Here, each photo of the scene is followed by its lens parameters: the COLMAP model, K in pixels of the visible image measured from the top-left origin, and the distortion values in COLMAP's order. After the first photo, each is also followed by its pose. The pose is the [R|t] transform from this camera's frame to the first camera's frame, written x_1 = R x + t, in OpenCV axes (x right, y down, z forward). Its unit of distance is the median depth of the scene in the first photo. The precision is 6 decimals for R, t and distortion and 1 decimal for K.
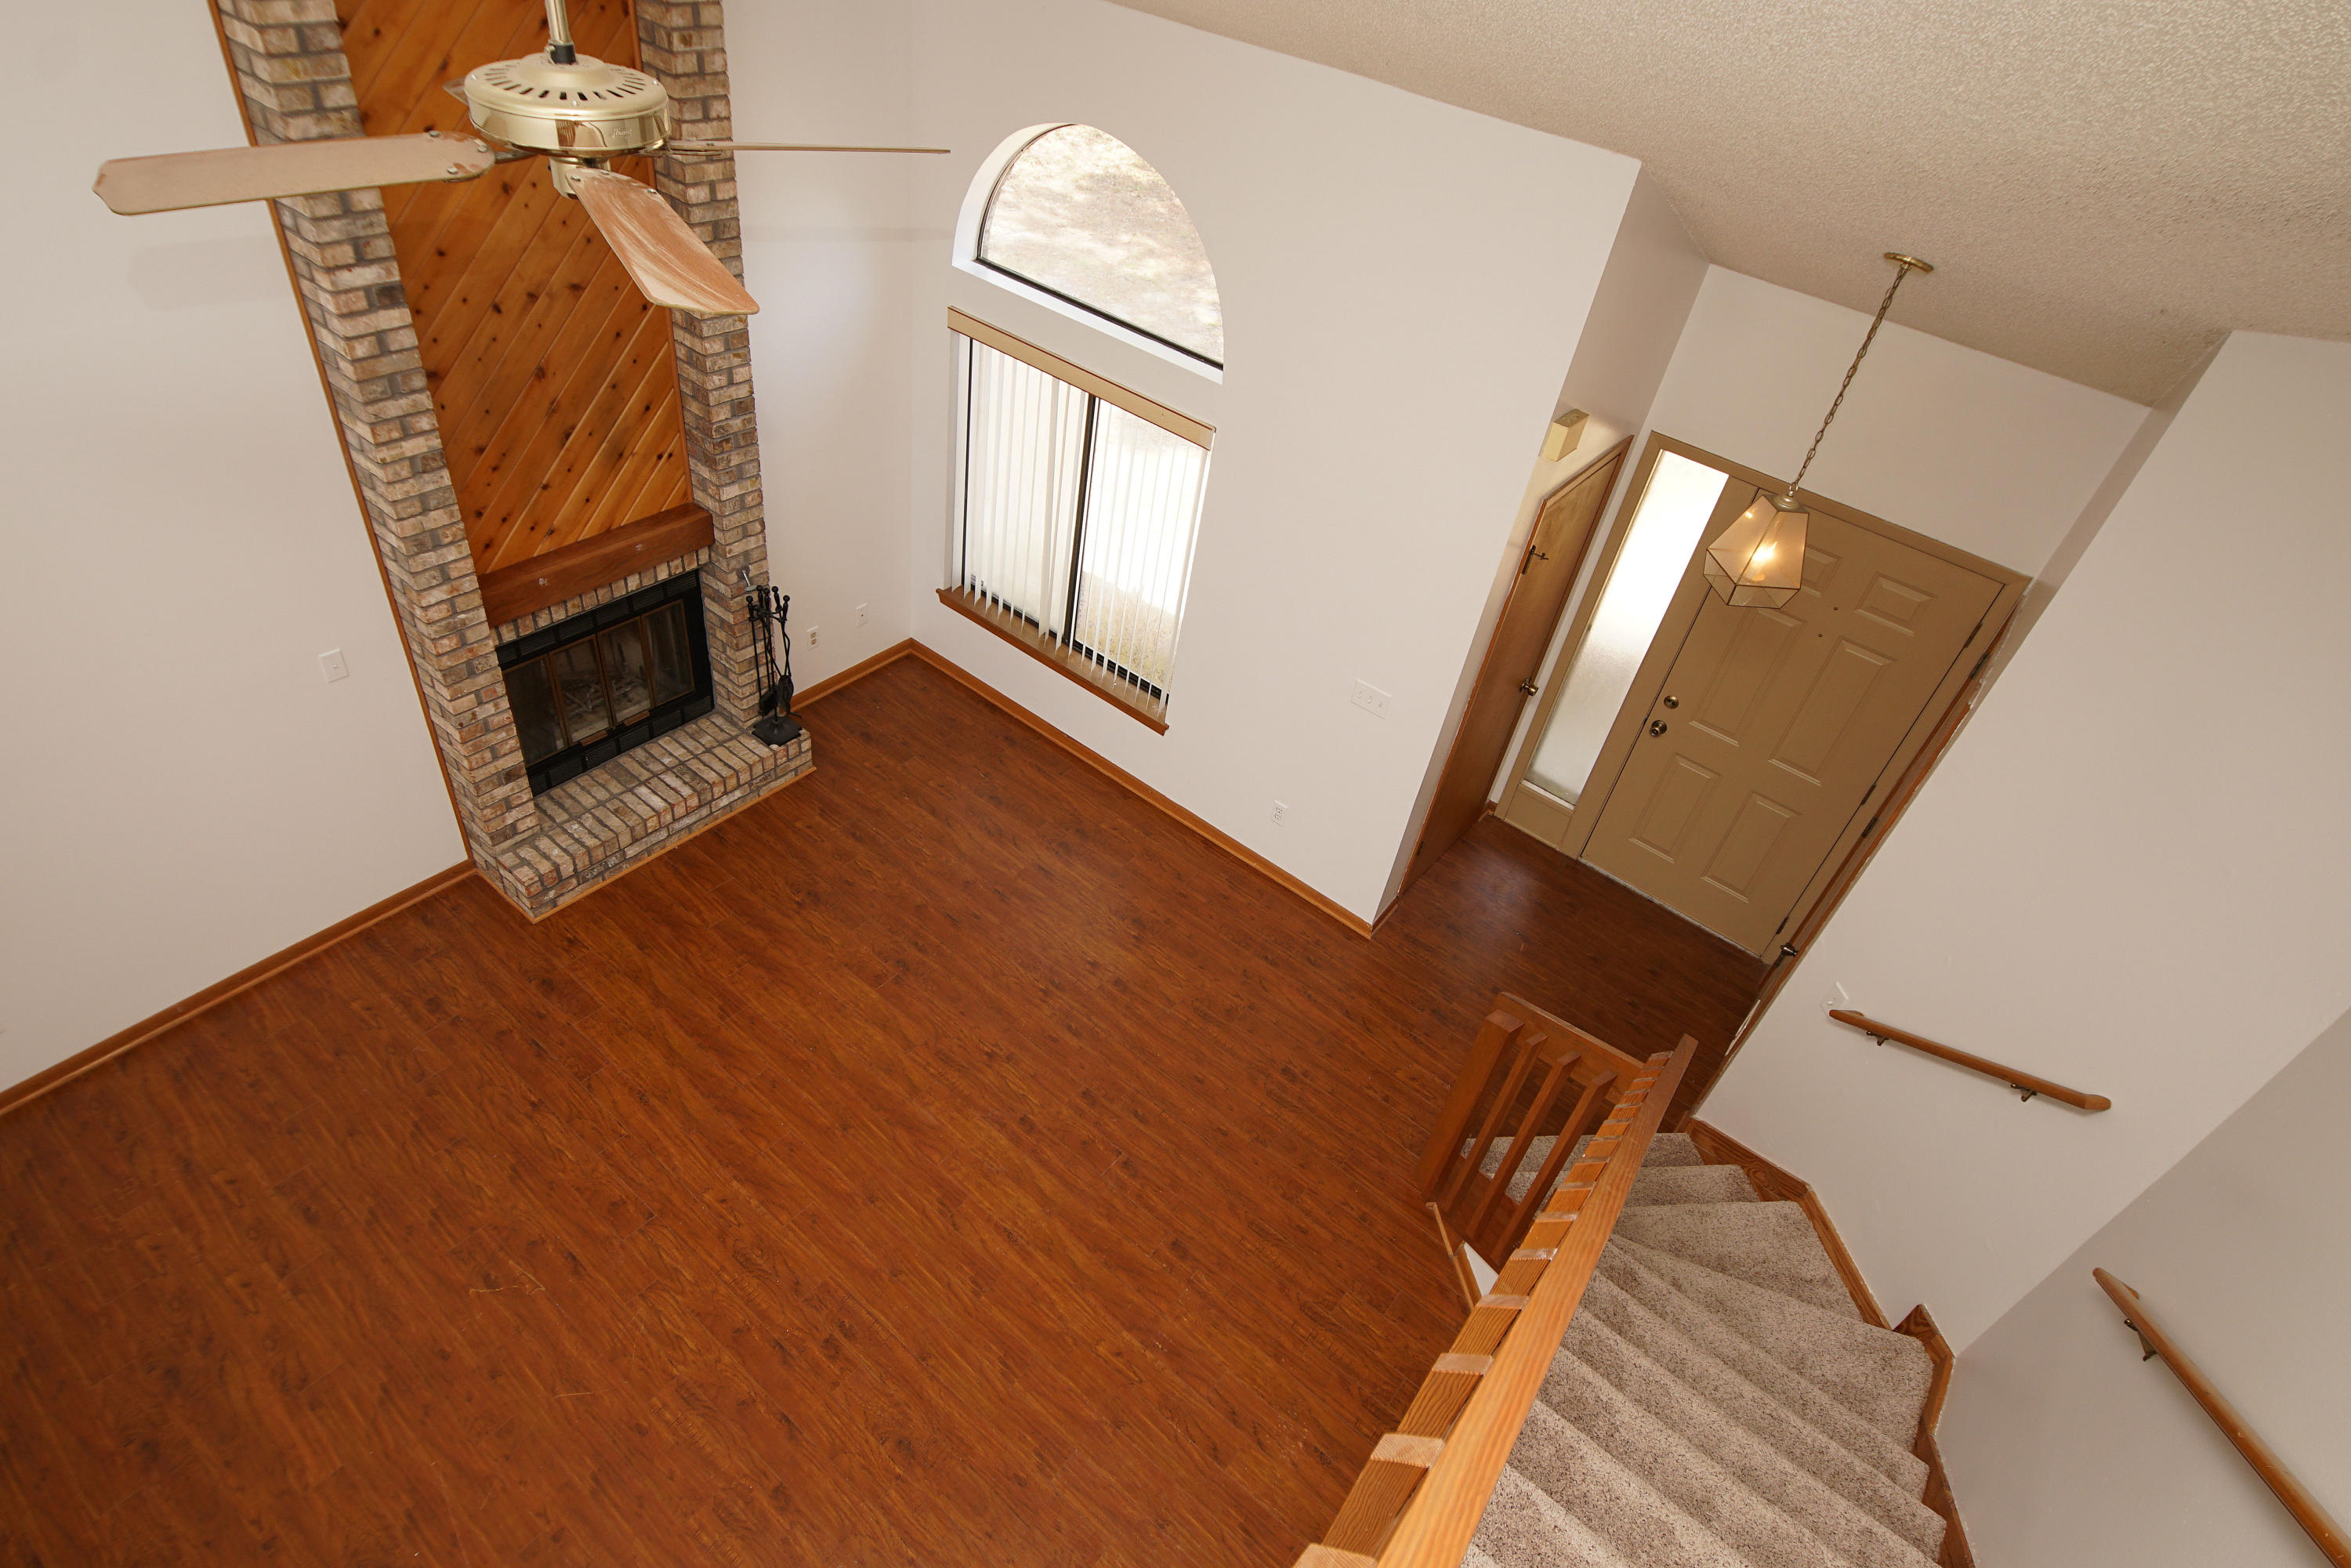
lens RADIAL K [[1260.3, 0, 1157.8], [0, 1260.3, 774.7], [0, 0, 1]] dist [0.028774, -0.028428]
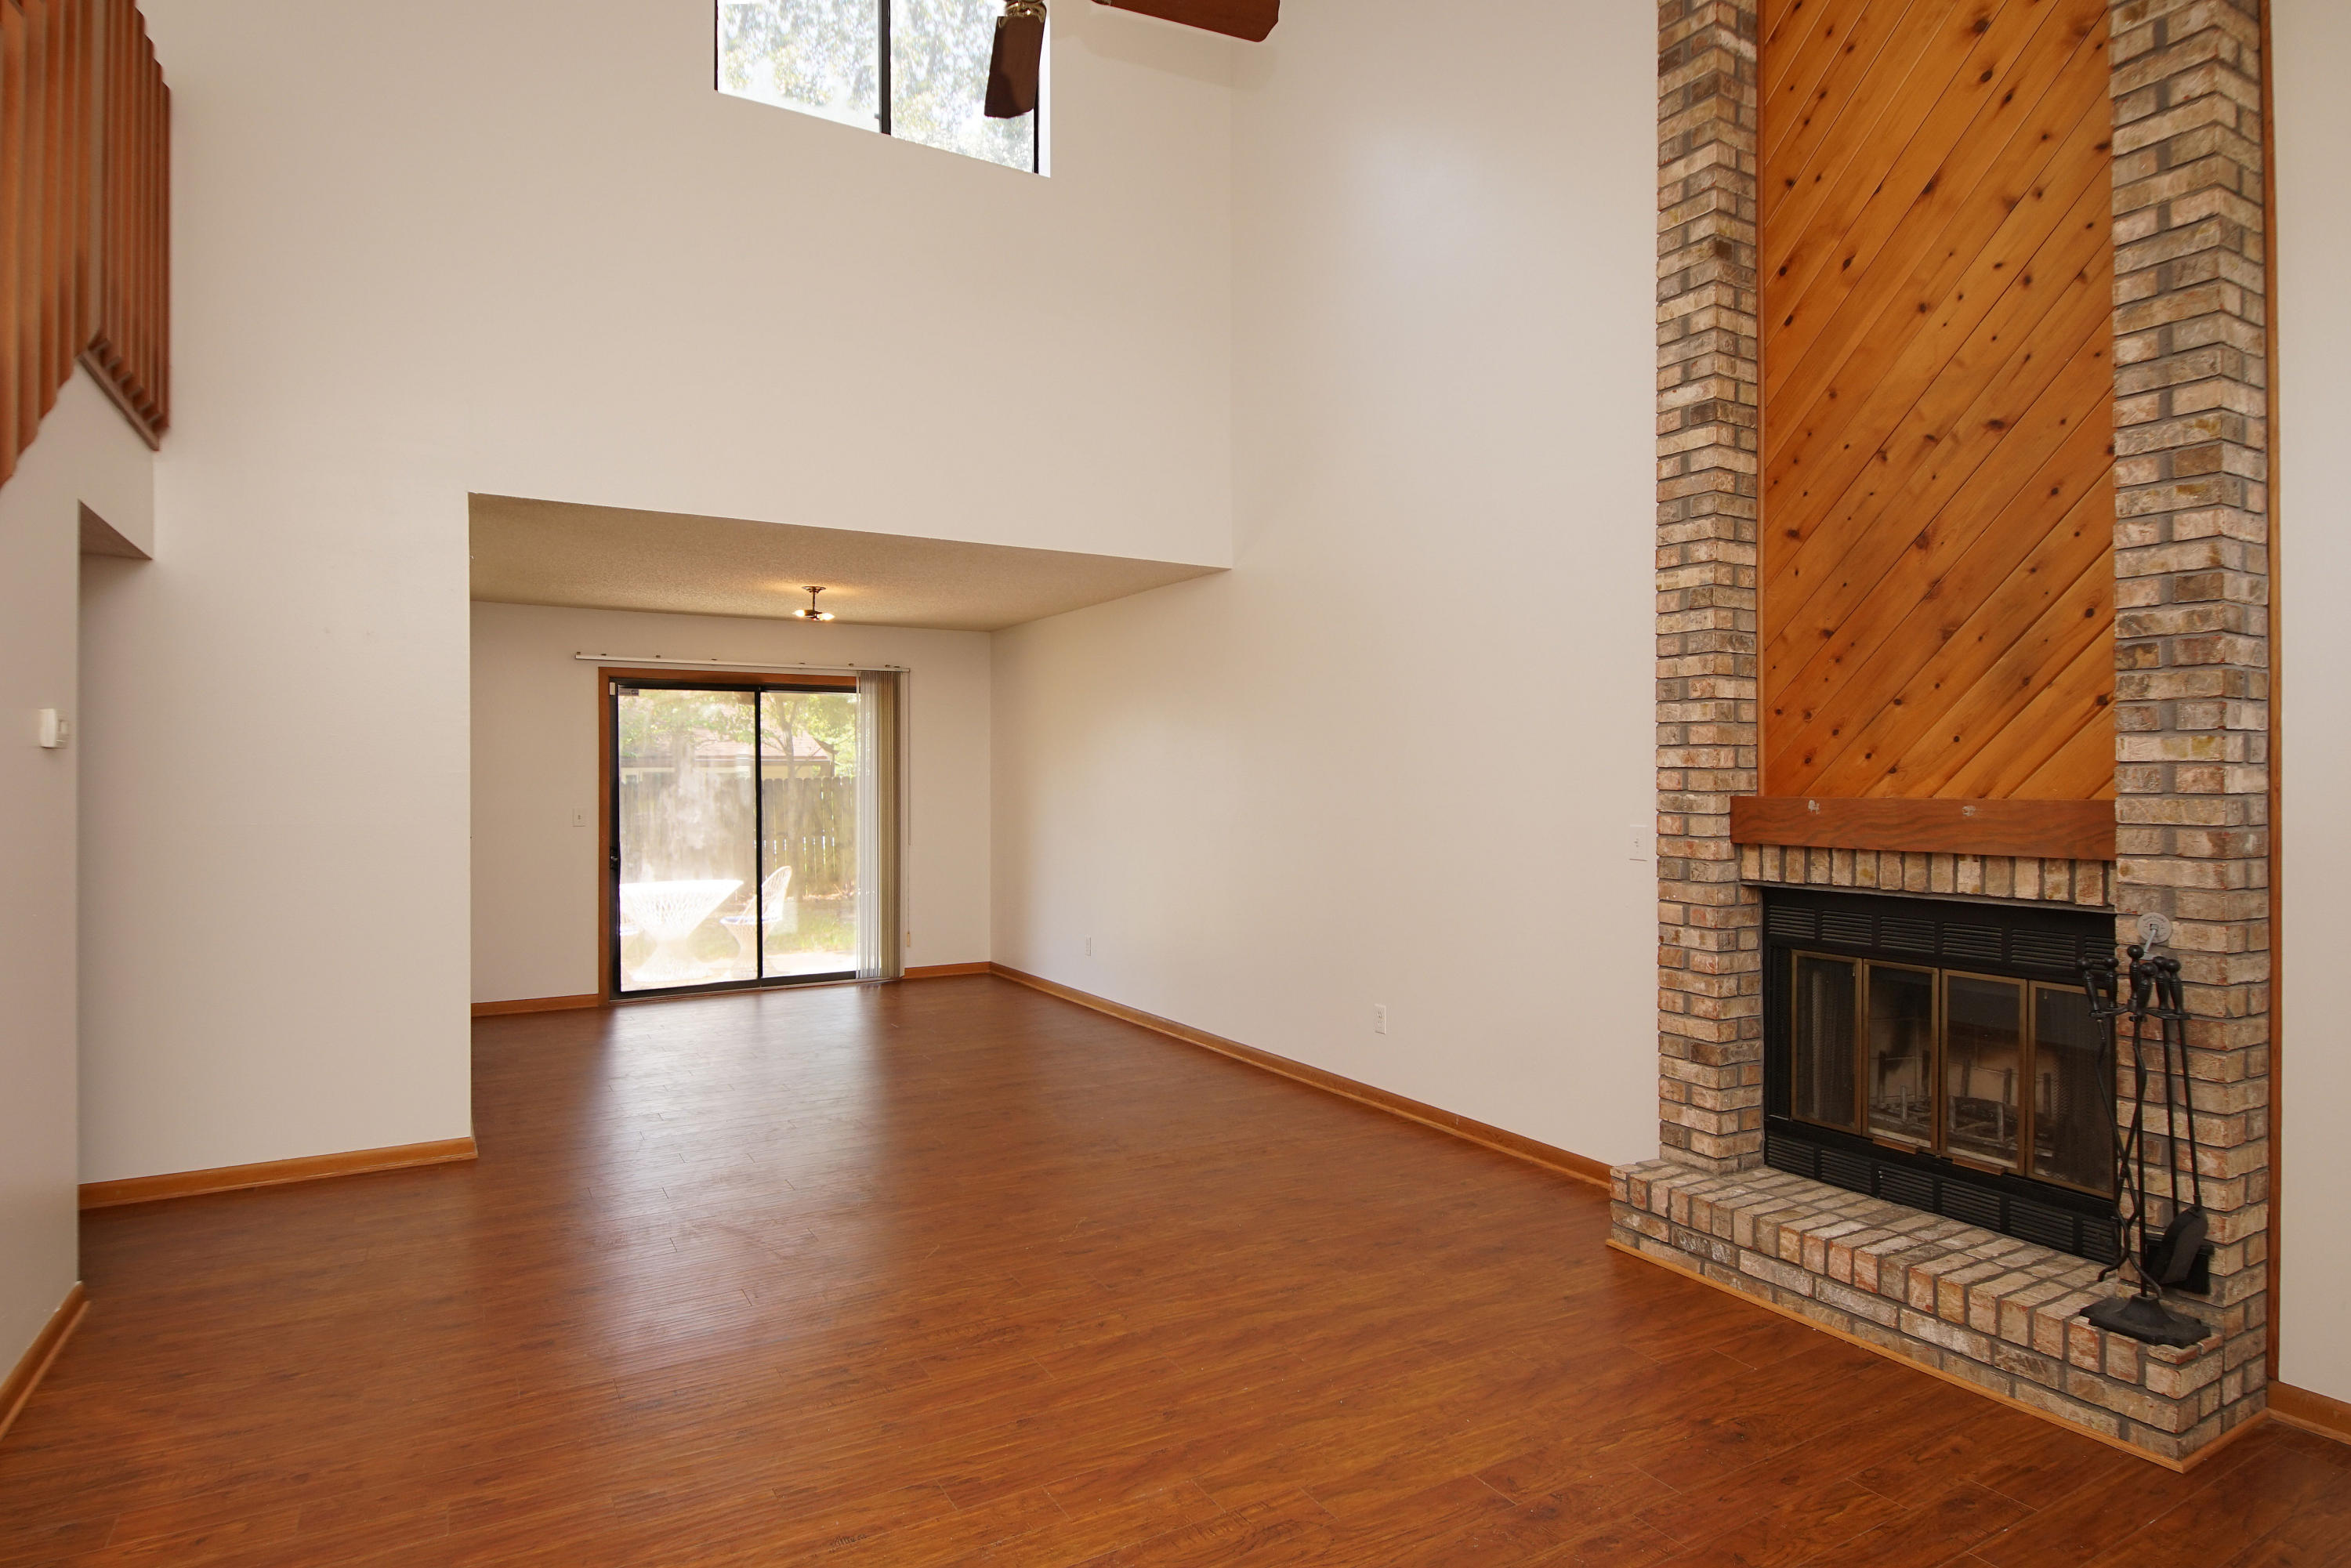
lens RADIAL K [[1260.3, 0, 1154.4], [0, 1260.3, 771.8], [0, 0, 1]] dist [0.028774, -0.028428]
pose [[-0.370905, -0.132331, -0.919194, 0.339428], [-0.634260, 0.759083, 0.146650, -0.033109], [0.678339, 0.637402, -0.365481, 1.006748]]
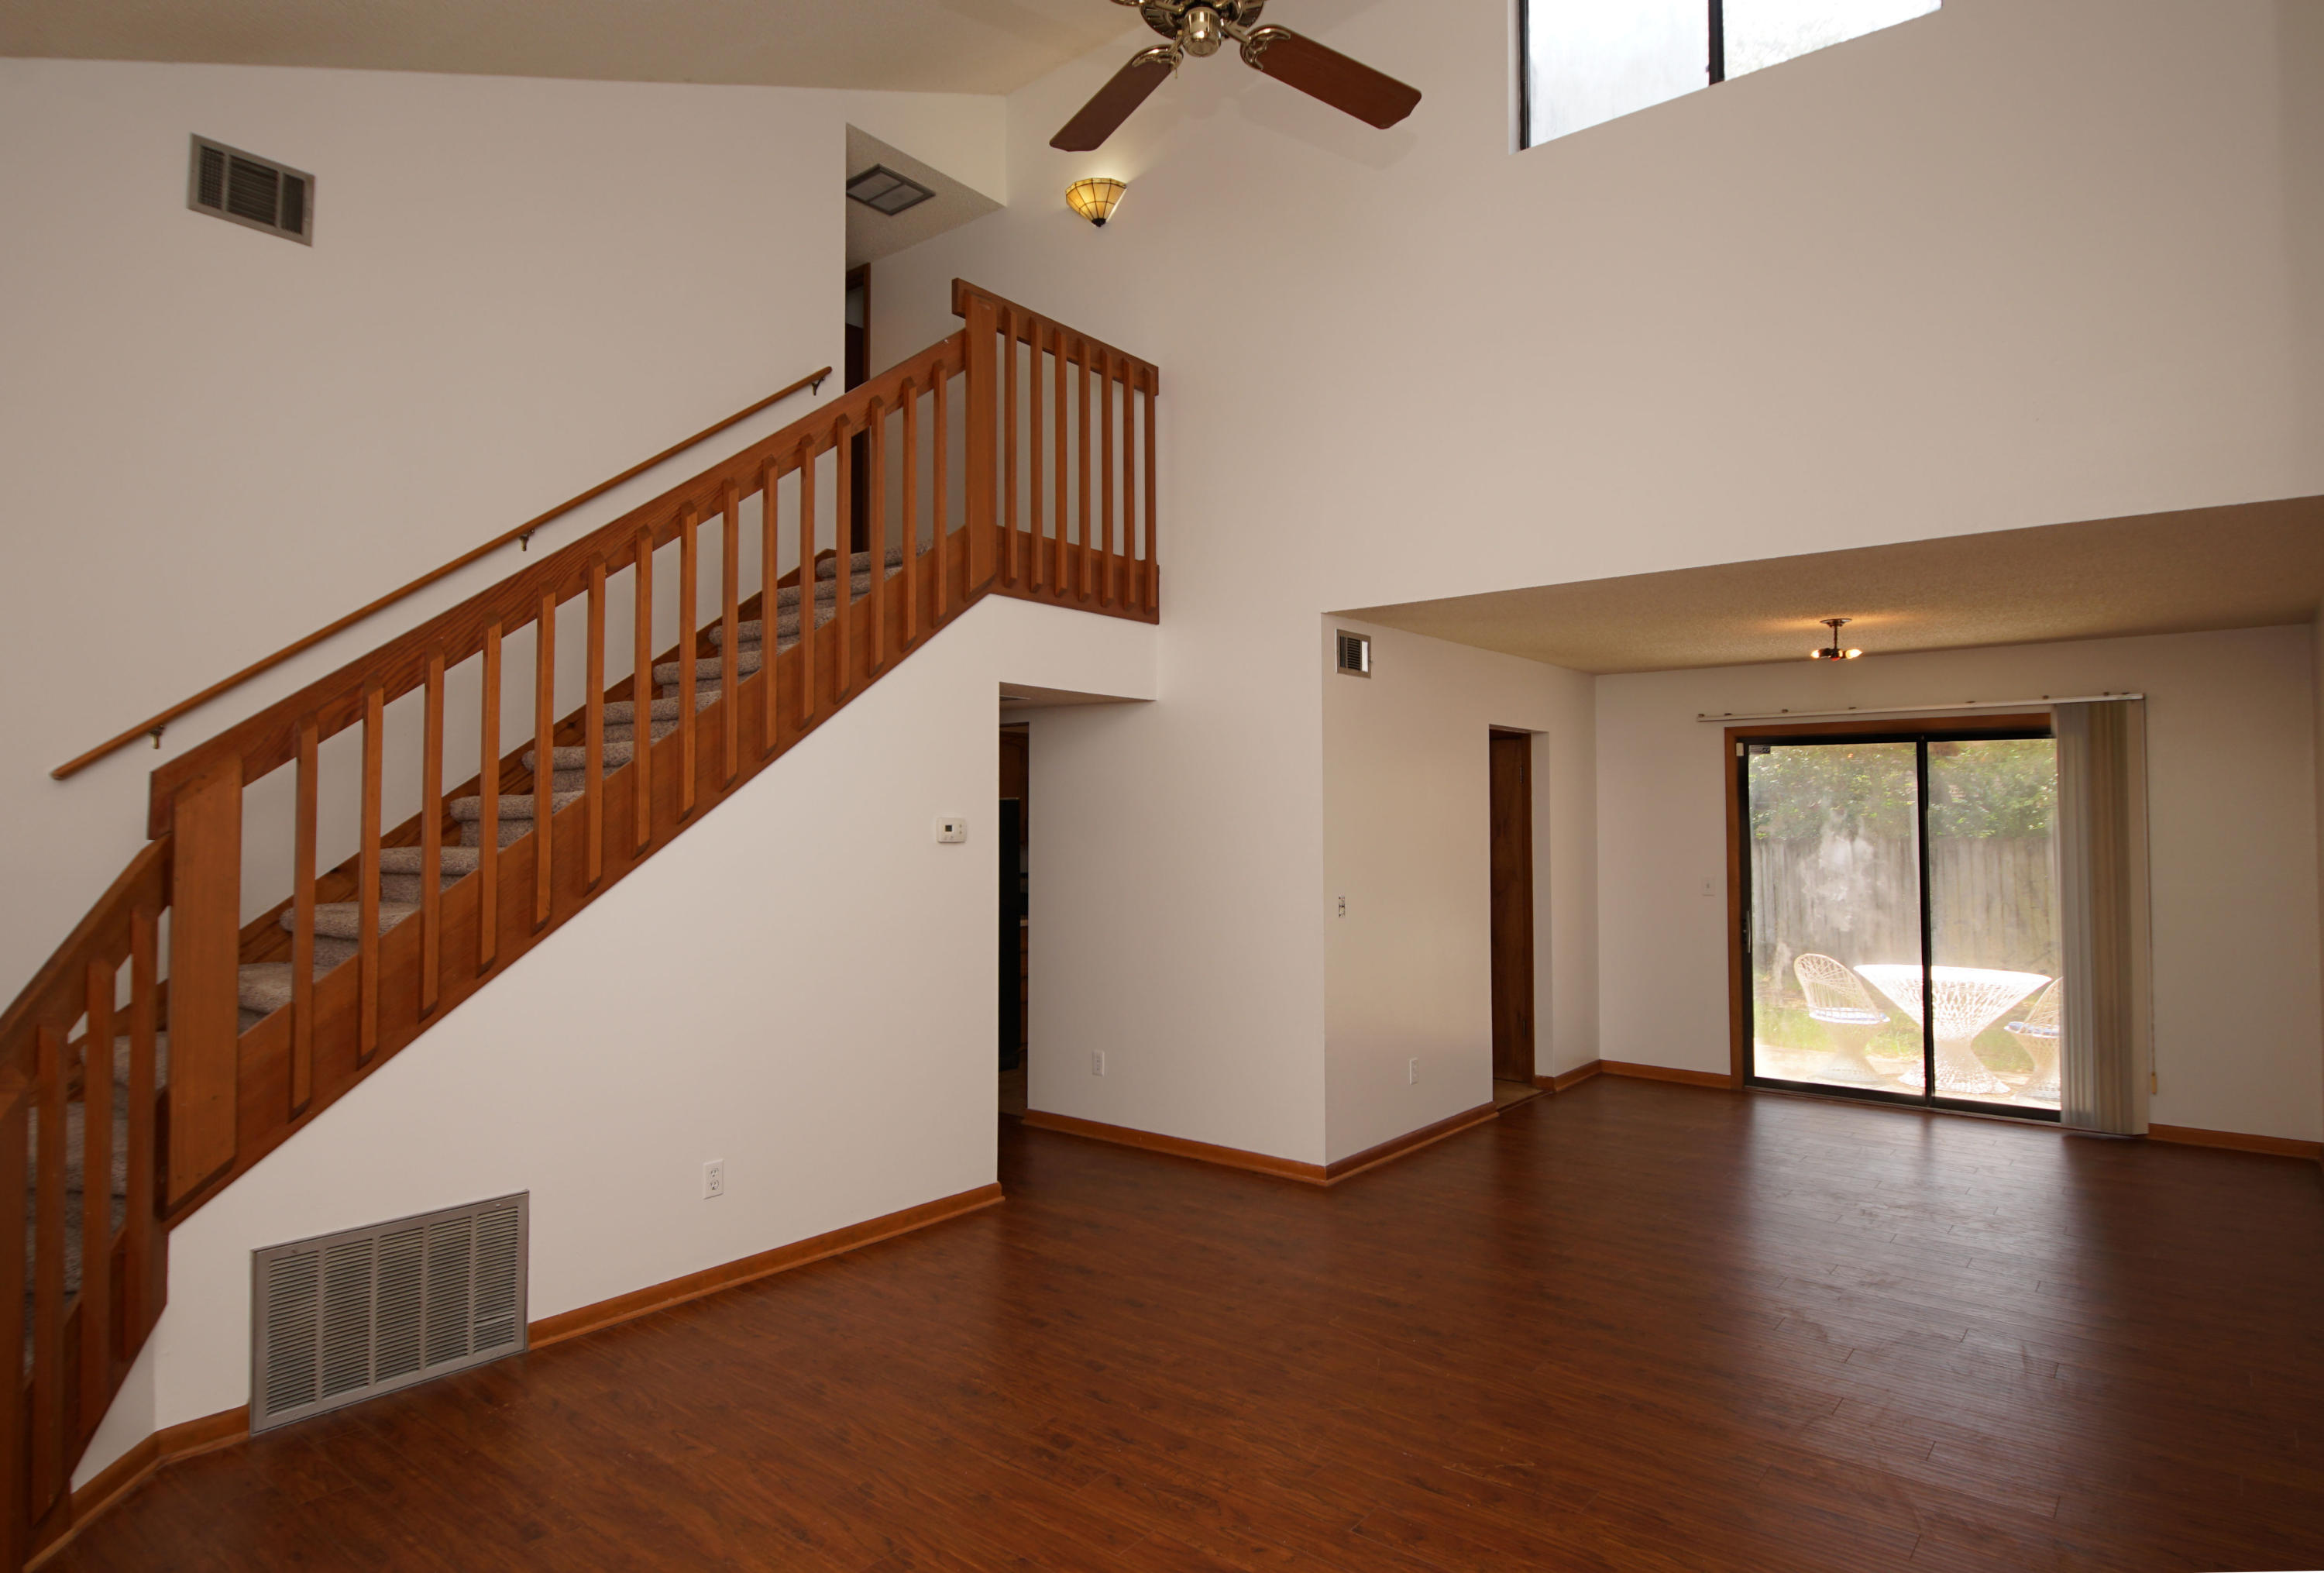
lens RADIAL K [[1302.2, 0, 1160.9], [0, 1302.2, 772.3], [0, 0, 1]] dist [0.009296, -0.011582]
pose [[-0.991953, -0.125621, 0.015749, -0.239438], [-0.088955, 0.780073, 0.619333, -0.324843], [-0.090087, 0.612949, -0.784970, 1.179747]]
